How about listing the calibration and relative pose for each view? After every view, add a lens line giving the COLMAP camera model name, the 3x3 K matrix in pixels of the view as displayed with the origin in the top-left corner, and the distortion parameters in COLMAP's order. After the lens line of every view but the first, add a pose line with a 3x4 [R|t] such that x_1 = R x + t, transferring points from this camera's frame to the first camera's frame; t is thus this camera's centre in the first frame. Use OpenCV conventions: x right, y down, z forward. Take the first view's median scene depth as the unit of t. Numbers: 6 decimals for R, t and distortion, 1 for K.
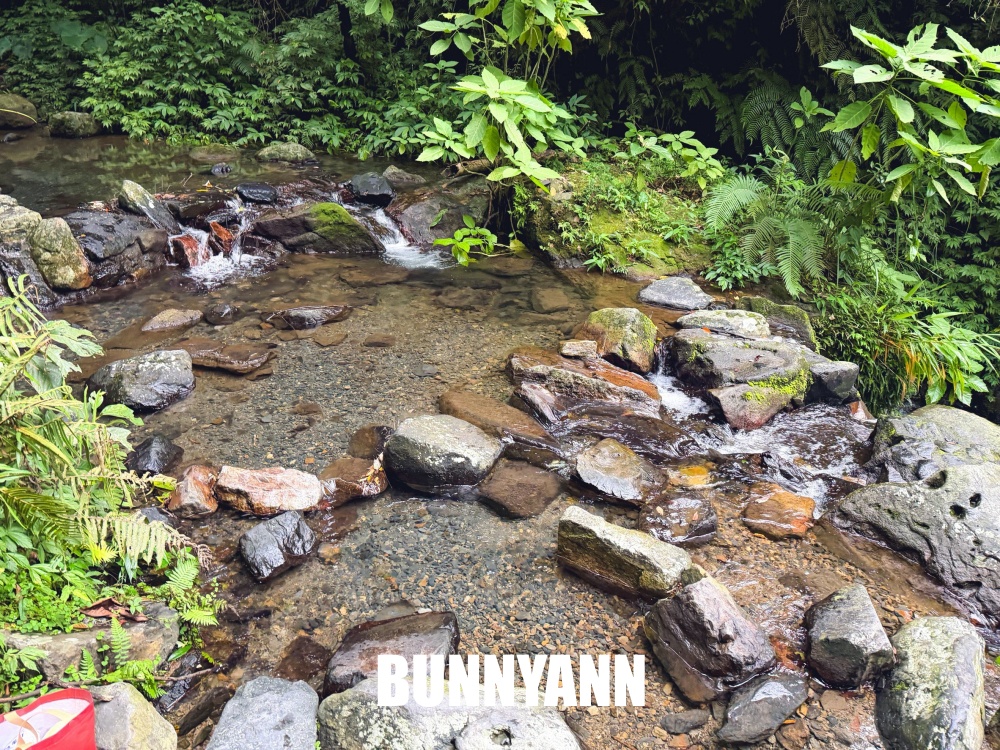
lens RADIAL K [[711.0, 0, 499.3], [0, 711.0, 381.3], [0, 0, 1]] dist [0.036355, -0.030696]
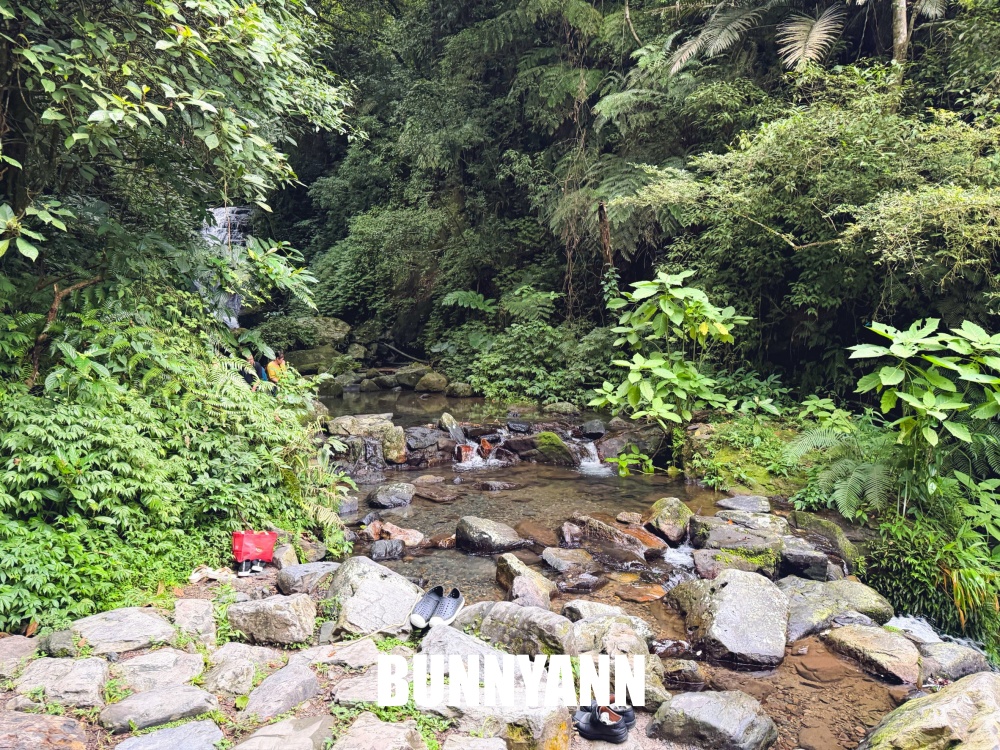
lens RADIAL K [[711.0, 0, 502.1], [0, 711.0, 373.0], [0, 0, 1]] dist [0.036355, -0.030696]
pose [[0.844754, 0.008952, -0.535080, 0.500764], [-0.219408, 0.917756, -0.331035, 0.167640], [0.488110, 0.397044, 0.777242, -0.306248]]
